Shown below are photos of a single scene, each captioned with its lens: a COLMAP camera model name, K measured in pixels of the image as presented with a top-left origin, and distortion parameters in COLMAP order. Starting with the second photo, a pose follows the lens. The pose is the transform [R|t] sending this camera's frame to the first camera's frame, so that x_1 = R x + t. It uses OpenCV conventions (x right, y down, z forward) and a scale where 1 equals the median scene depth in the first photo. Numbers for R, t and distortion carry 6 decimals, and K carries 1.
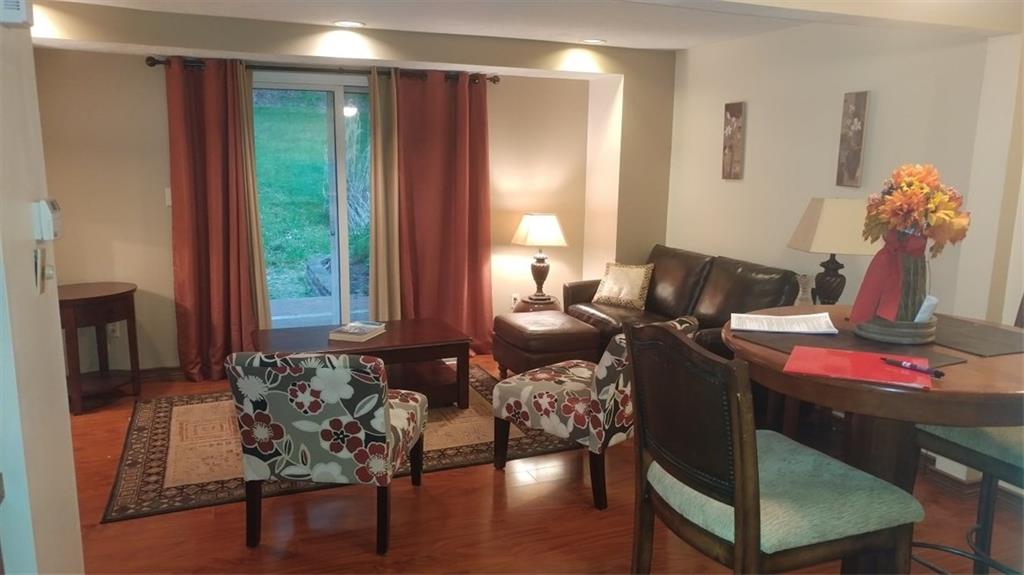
lens RADIAL K [[732.9, 0, 512.0], [0, 732.9, 287.5], [0, 0, 1]] dist [-0.041223, -0.001868]
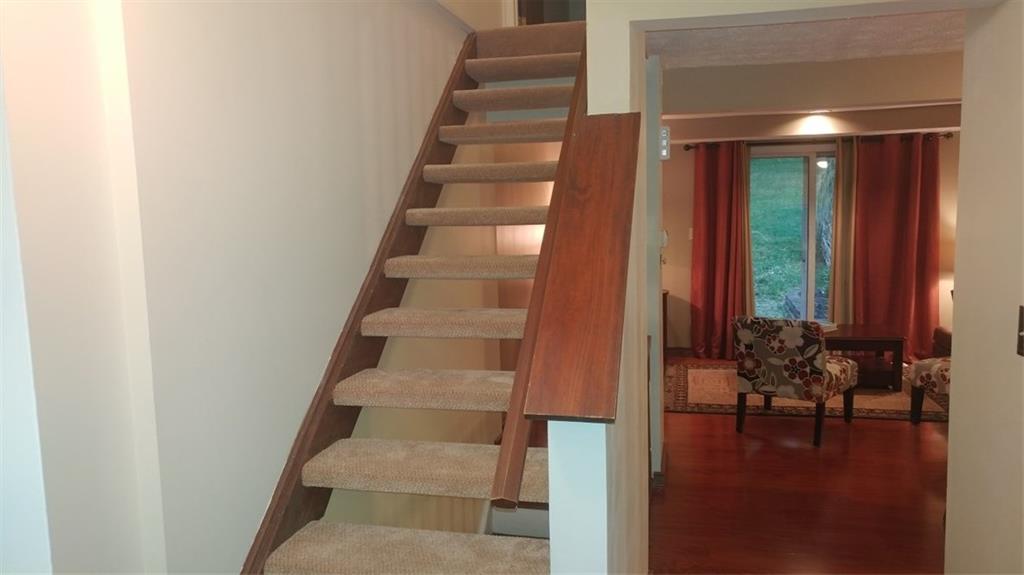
lens RADIAL K [[737.8, 0, 509.4], [0, 737.8, 289.7], [0, 0, 1]] dist [-0.098236, 0.153784]
pose [[0.801396, 0.032856, -0.597231, 0.182193], [-0.066712, 0.997170, -0.034659, 0.091953], [0.594402, 0.067618, 0.801320, -0.583555]]
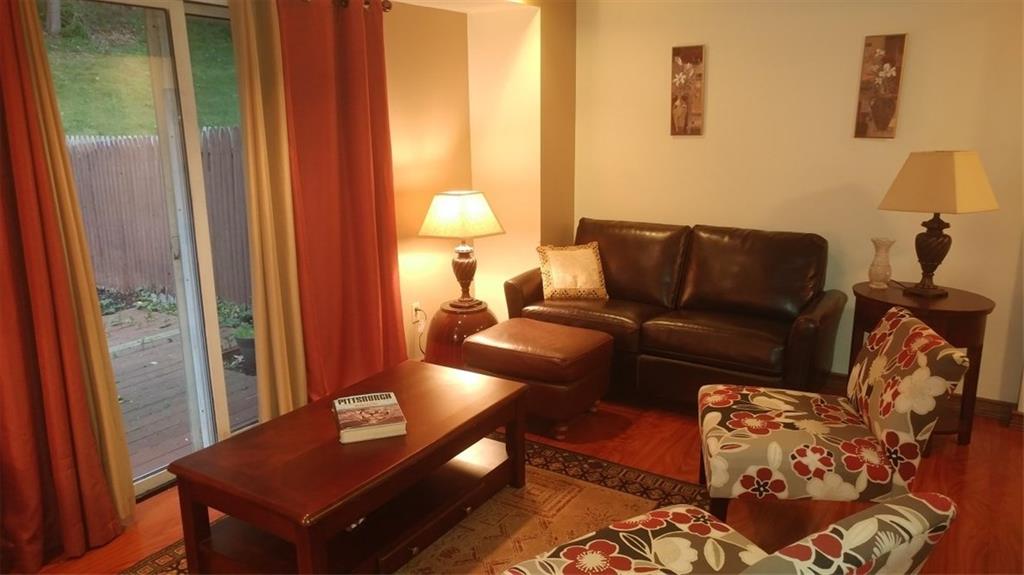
lens RADIAL K [[737.8, 0, 509.4], [0, 737.8, 289.7], [0, 0, 1]] dist [-0.098236, 0.153784]
pose [[0.823061, -0.159757, 0.545022, -0.523782], [0.125216, 0.987054, 0.100231, -0.110249], [-0.553978, -0.014251, 0.832409, 0.530731]]
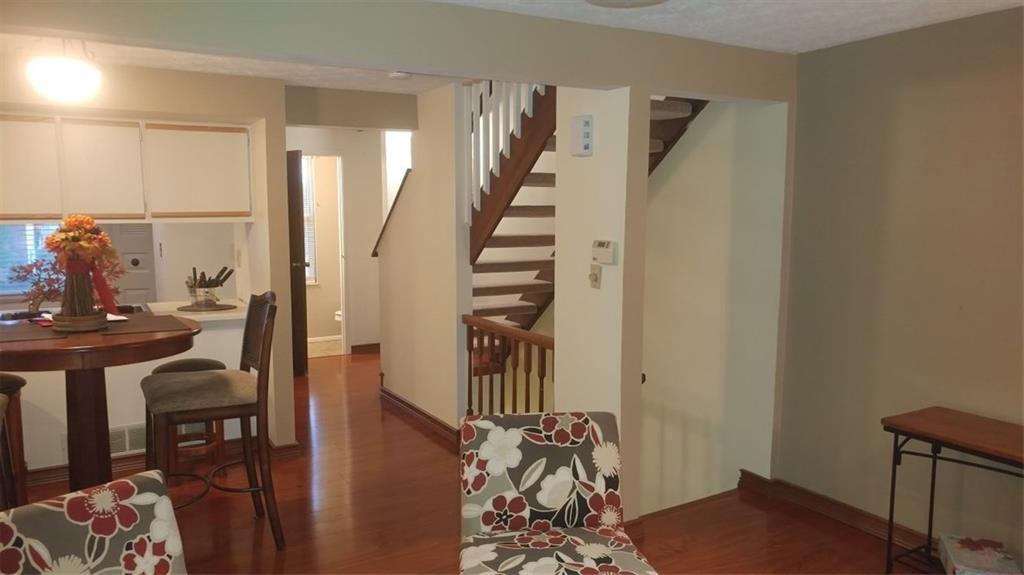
lens RADIAL K [[727.6, 0, 480.0], [0, 727.6, 302.2], [0, 0, 1]] dist [-0.000138, -0.002160]
pose [[-0.991443, 0.005055, -0.130440, -0.058746], [-0.034490, 0.953596, 0.299106, -0.253339], [0.125899, 0.301046, -0.945262, 1.373980]]
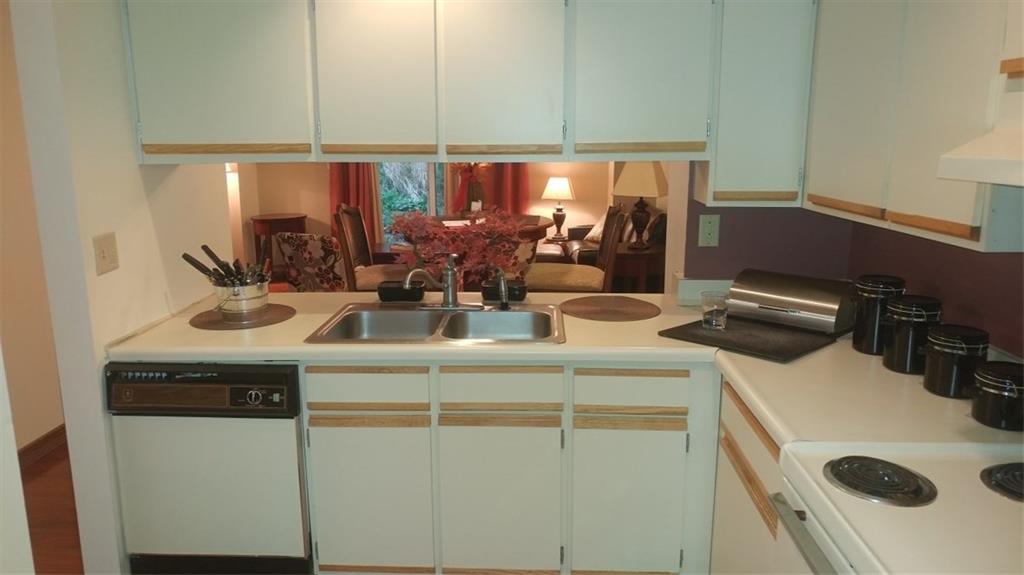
lens RADIAL K [[737.8, 0, 509.4], [0, 737.8, 289.7], [0, 0, 1]] dist [-0.098236, 0.153784]
pose [[0.913134, 0.070134, -0.401581, 0.816261], [-0.057821, 0.997413, 0.042716, 0.093004], [0.403537, -0.015785, 0.914827, -0.515680]]
